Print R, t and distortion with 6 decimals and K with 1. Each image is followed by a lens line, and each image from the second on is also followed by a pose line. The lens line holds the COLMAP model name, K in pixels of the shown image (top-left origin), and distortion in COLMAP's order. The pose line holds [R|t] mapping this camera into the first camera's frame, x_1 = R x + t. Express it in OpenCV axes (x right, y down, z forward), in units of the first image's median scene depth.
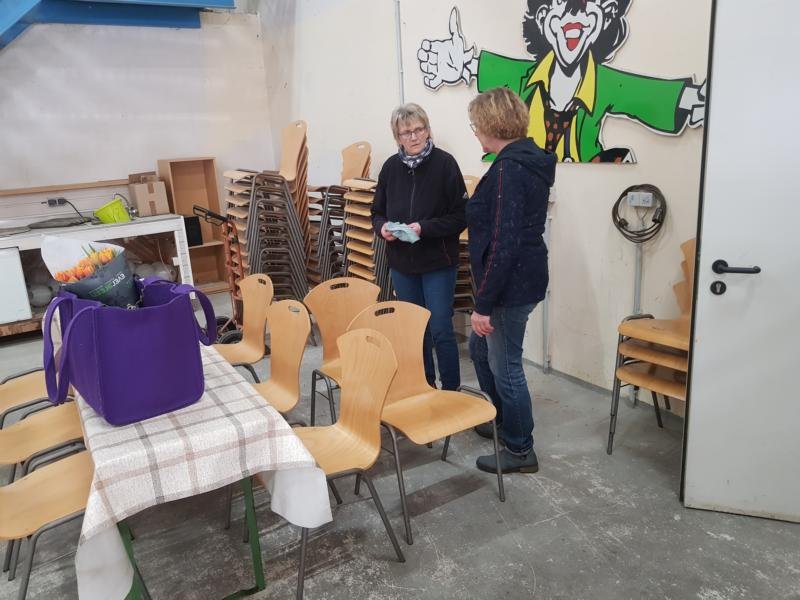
lens RADIAL K [[636.9, 0, 381.4], [0, 636.9, 291.0], [0, 0, 1]] dist [0.069706, -0.102203]
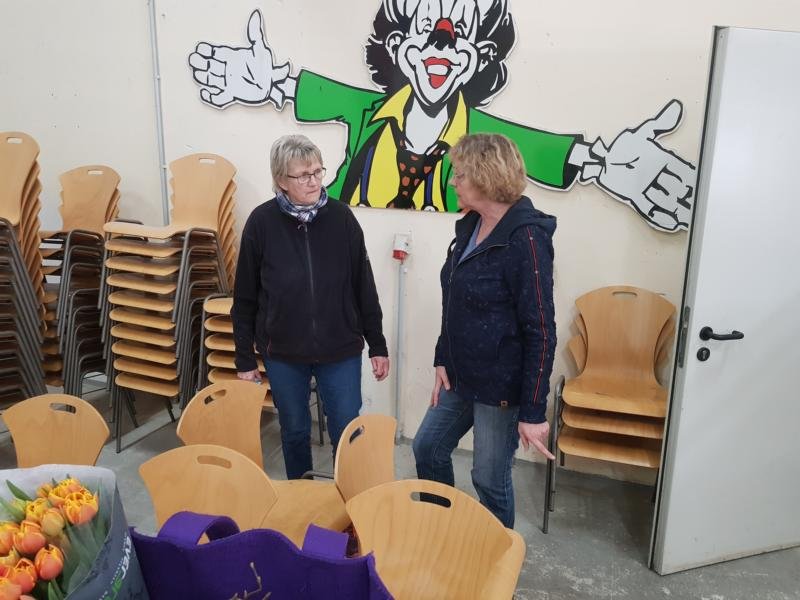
lens RADIAL K [[636.9, 0, 407.2], [0, 636.9, 291.7], [0, 0, 1]] dist [0.069706, -0.102203]
pose [[0.790132, -0.072102, 0.608681, -0.290073], [0.086049, 0.996271, 0.006313, -0.097629], [-0.606866, 0.047388, 0.793390, 0.320143]]
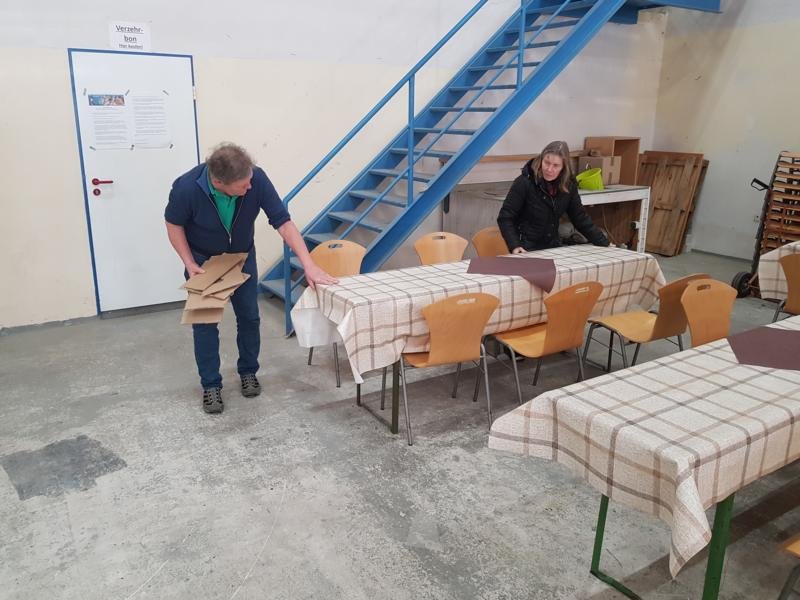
lens RADIAL K [[636.9, 0, 382.1], [0, 636.9, 274.5], [0, 0, 1]] dist [0.069706, -0.102203]
pose [[0.997452, 0.070762, 0.009071, -1.300009], [-0.070744, 0.997492, -0.002288, 0.131357], [-0.009210, 0.001641, 0.999956, -0.287435]]
